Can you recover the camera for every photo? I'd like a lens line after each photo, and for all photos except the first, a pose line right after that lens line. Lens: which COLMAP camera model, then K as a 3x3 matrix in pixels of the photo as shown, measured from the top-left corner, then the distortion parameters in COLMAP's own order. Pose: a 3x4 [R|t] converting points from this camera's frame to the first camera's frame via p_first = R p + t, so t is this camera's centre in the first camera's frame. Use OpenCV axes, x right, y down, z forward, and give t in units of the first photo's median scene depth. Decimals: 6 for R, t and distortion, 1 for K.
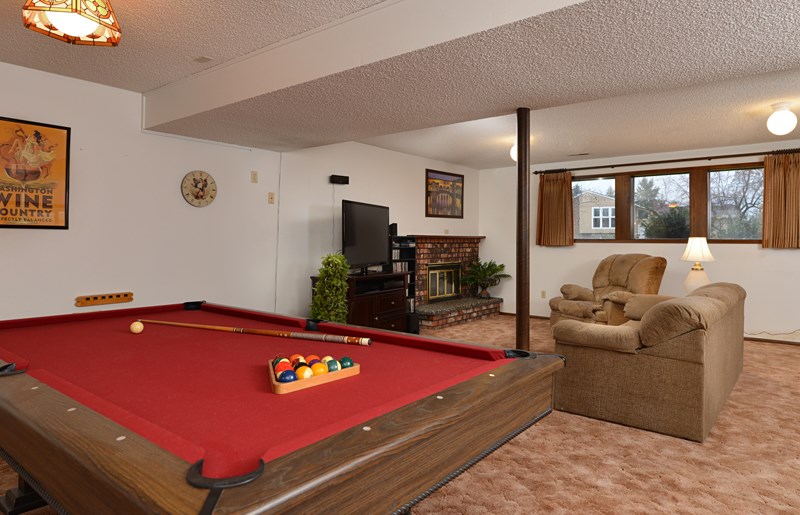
lens RADIAL K [[510.9, 0, 400.5], [0, 510.9, 236.8], [0, 0, 1]] dist [-0.000367, -0.000356]
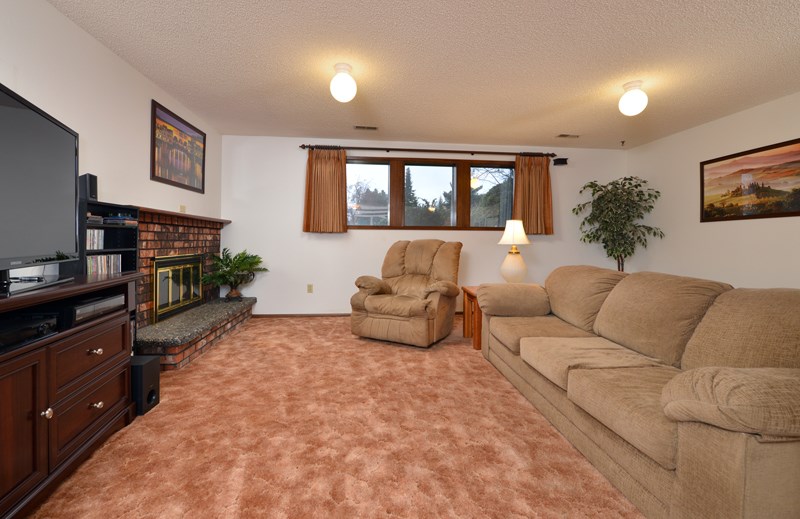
lens RADIAL K [[345.0, 0, 399.1], [0, 345.0, 240.2], [0, 0, 1]] dist [-0.000021, -0.000011]
pose [[0.701207, 0.003253, 0.712950, -0.032826], [-0.009403, 0.999945, 0.004685, 0.025950], [-0.712895, -0.009989, 0.701199, 0.470745]]
